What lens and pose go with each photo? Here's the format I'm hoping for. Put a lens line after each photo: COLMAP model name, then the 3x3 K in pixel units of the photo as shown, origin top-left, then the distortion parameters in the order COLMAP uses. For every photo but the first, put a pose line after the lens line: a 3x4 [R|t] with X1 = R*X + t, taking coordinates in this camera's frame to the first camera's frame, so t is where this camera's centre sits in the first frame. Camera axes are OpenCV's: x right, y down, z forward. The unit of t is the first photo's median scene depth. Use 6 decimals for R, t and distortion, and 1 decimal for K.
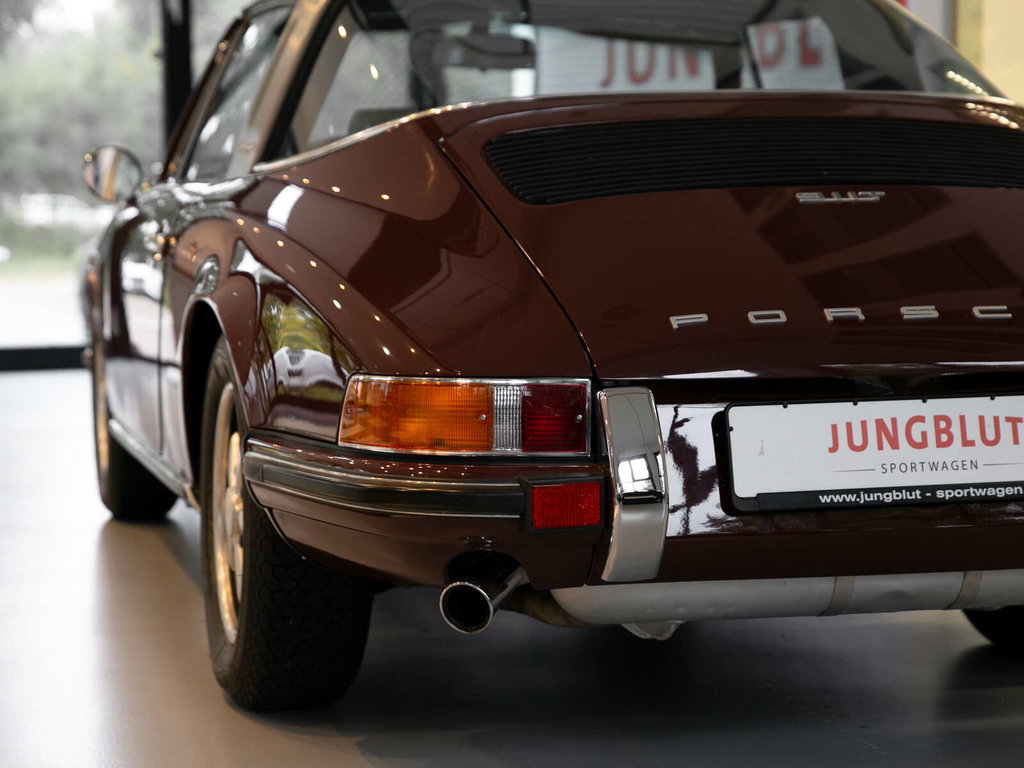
lens RADIAL K [[1997.4, 0, 507.1], [0, 1997.4, 386.1], [0, 0, 1]] dist [0.012589, 0.000000]
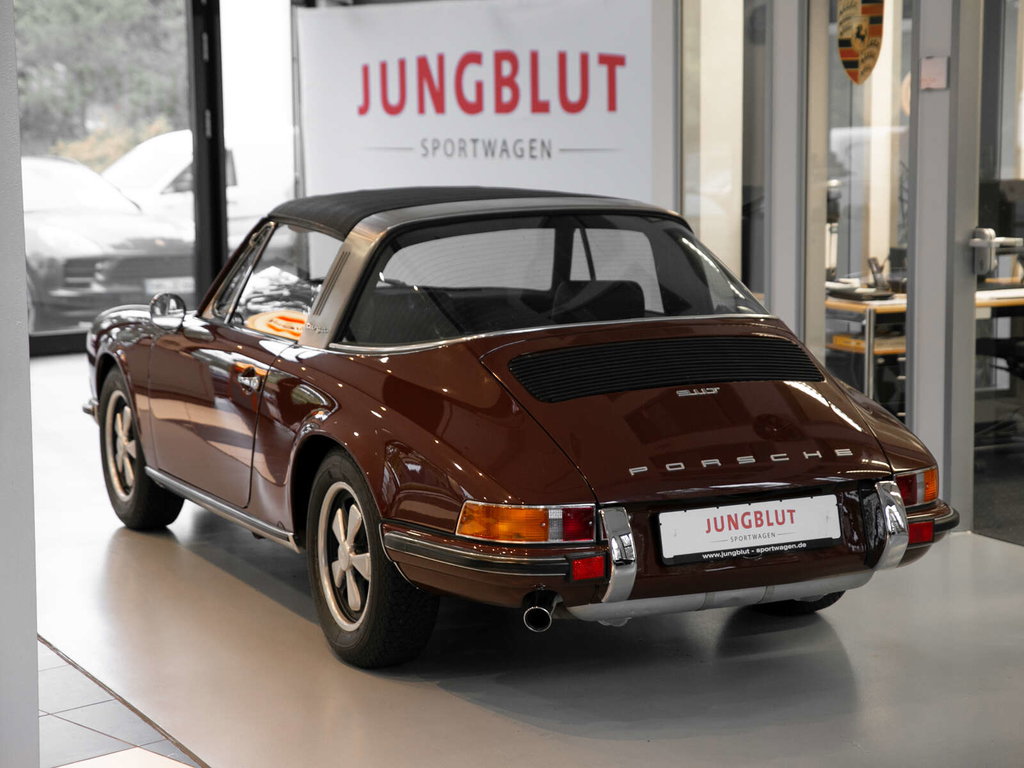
lens RADIAL K [[1960.6, 0, 514.6], [0, 1960.6, 382.2], [0, 0, 1]] dist [-0.045052, 0.000000]
pose [[0.981980, -0.024092, 0.187444, -0.393279], [0.015164, 0.998688, 0.048920, -0.216935], [-0.188377, -0.045196, 0.981056, -0.892264]]
